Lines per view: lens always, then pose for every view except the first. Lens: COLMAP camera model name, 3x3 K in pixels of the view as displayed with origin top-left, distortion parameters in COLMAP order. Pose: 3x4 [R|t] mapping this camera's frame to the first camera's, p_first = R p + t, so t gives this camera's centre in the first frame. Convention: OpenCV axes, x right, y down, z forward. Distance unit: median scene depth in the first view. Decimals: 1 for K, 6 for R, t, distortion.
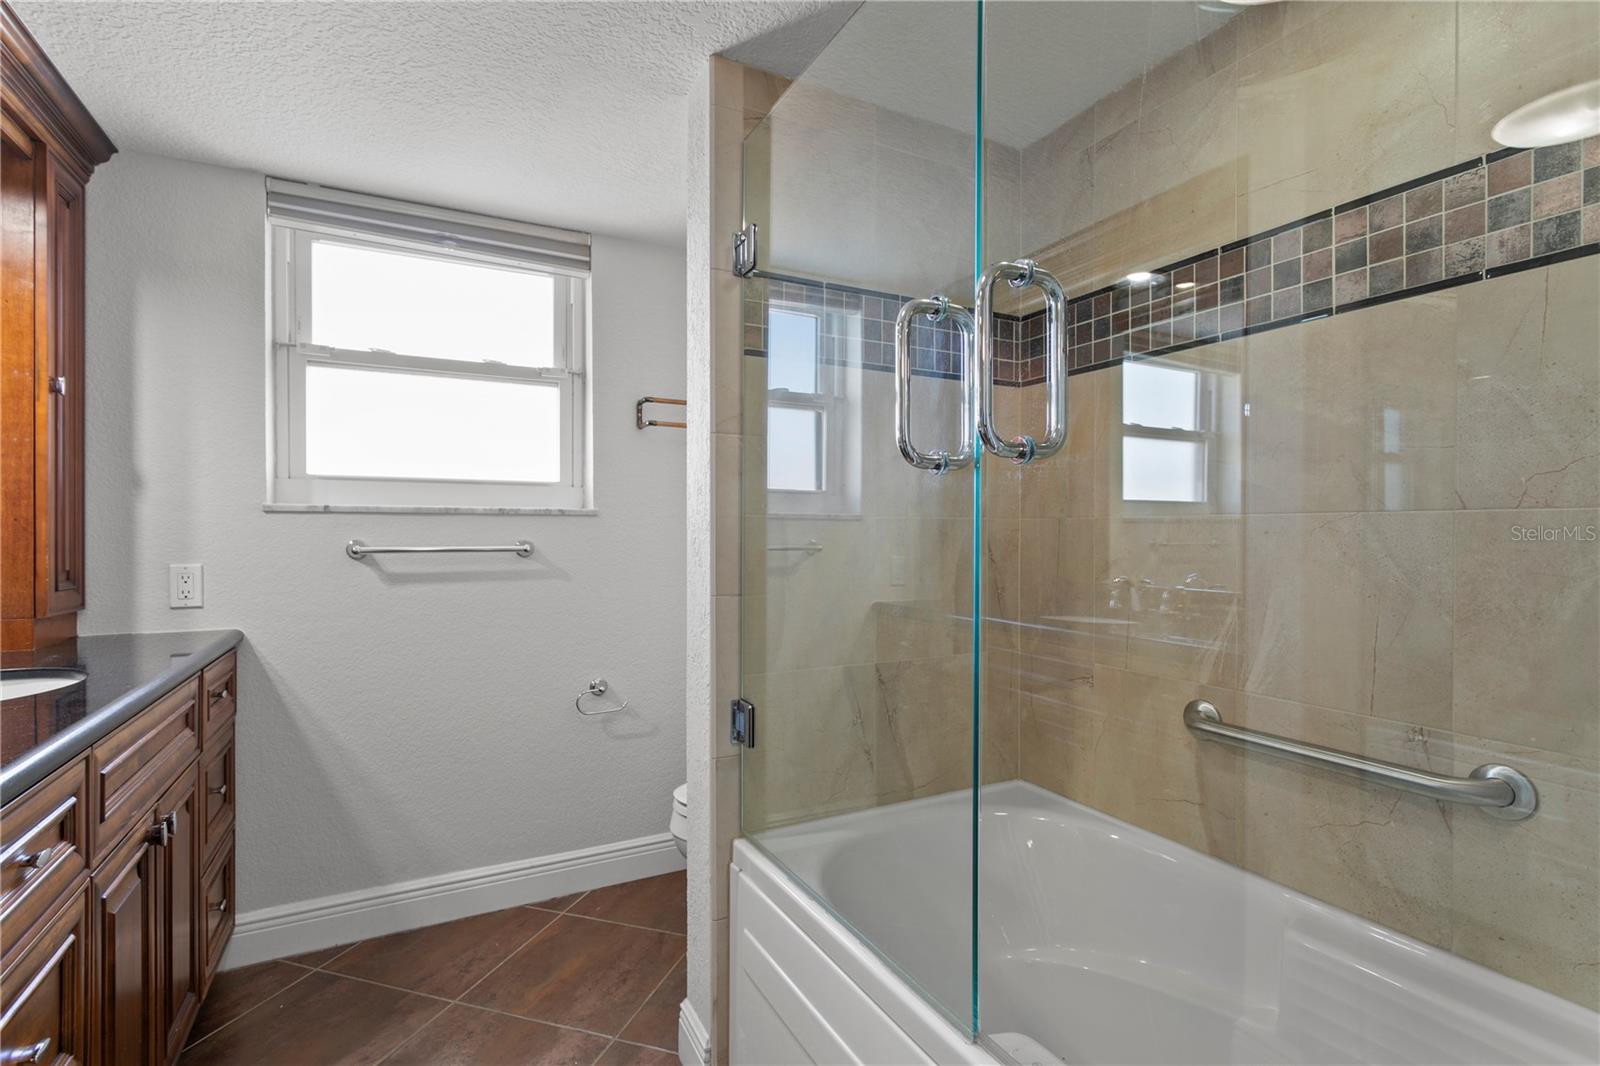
lens RADIAL K [[766.0, 0, 801.3], [0, 766.0, 532.6], [0, 0, 1]] dist [-0.001443, 0.002204]
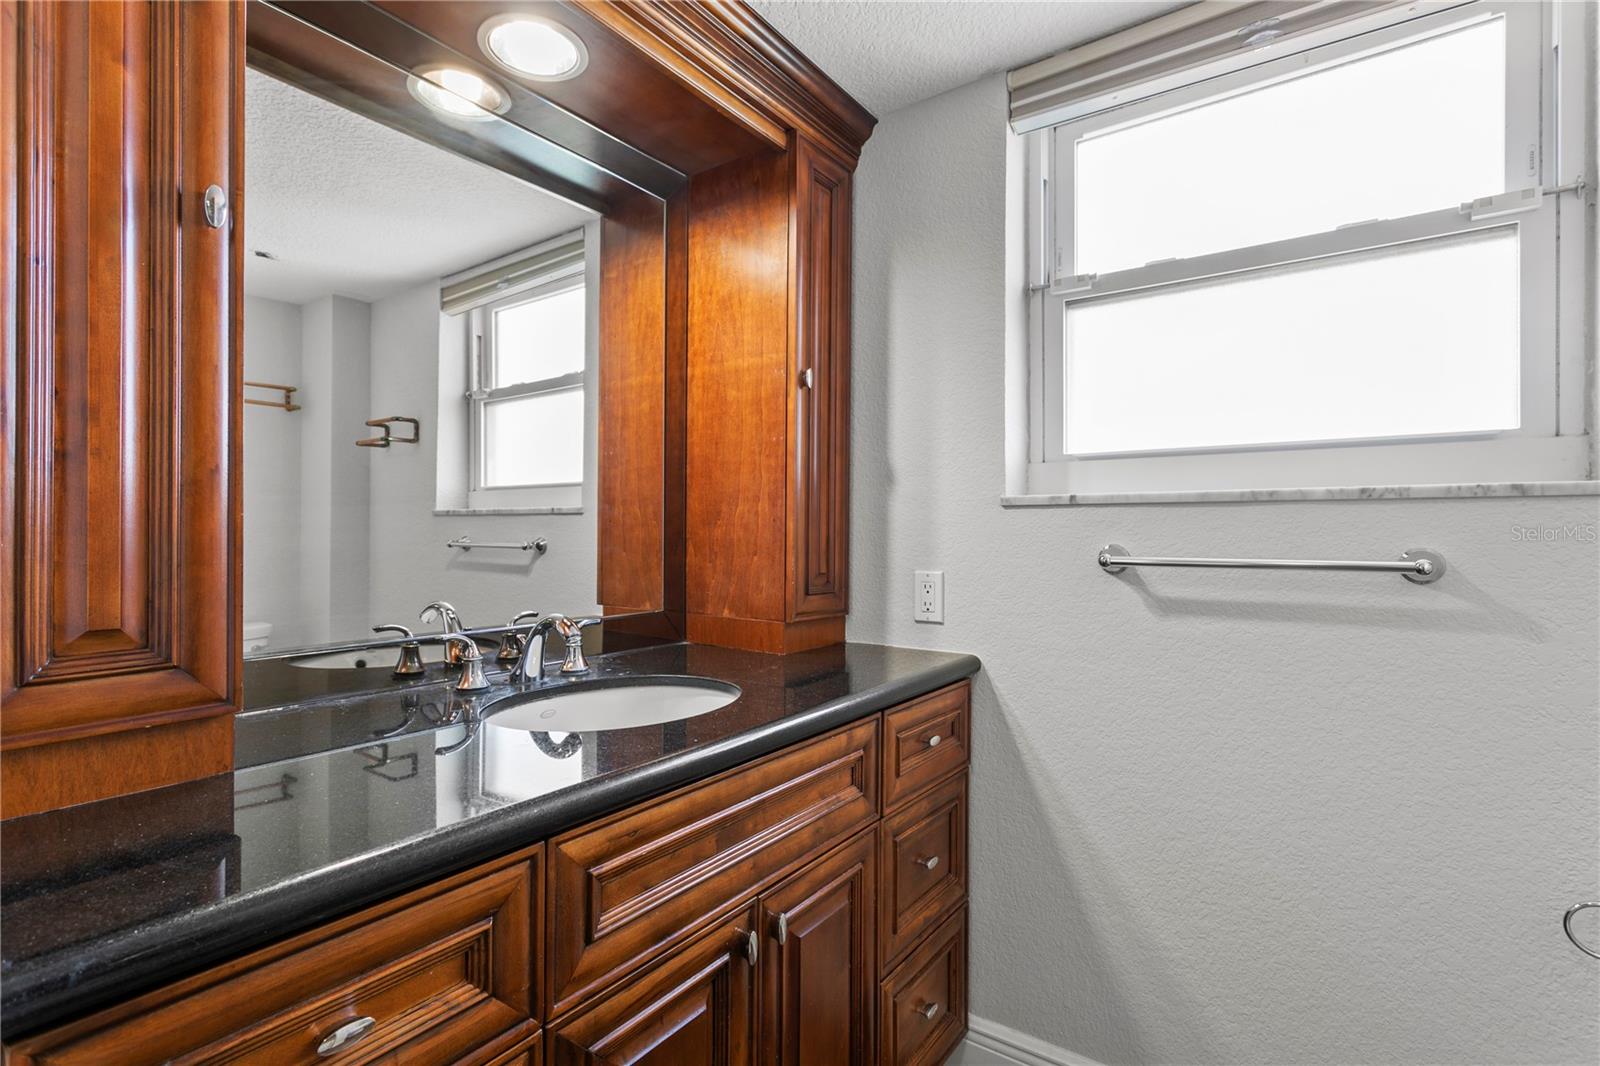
lens RADIAL K [[766.0, 0, 775.7], [0, 766.0, 532.8], [0, 0, 1]] dist [-0.001443, 0.002204]
pose [[0.442249, -0.002041, -0.896890, -0.110537], [-0.002824, 0.999989, -0.003668, 0.002351], [0.896888, 0.004155, 0.442239, 0.448841]]
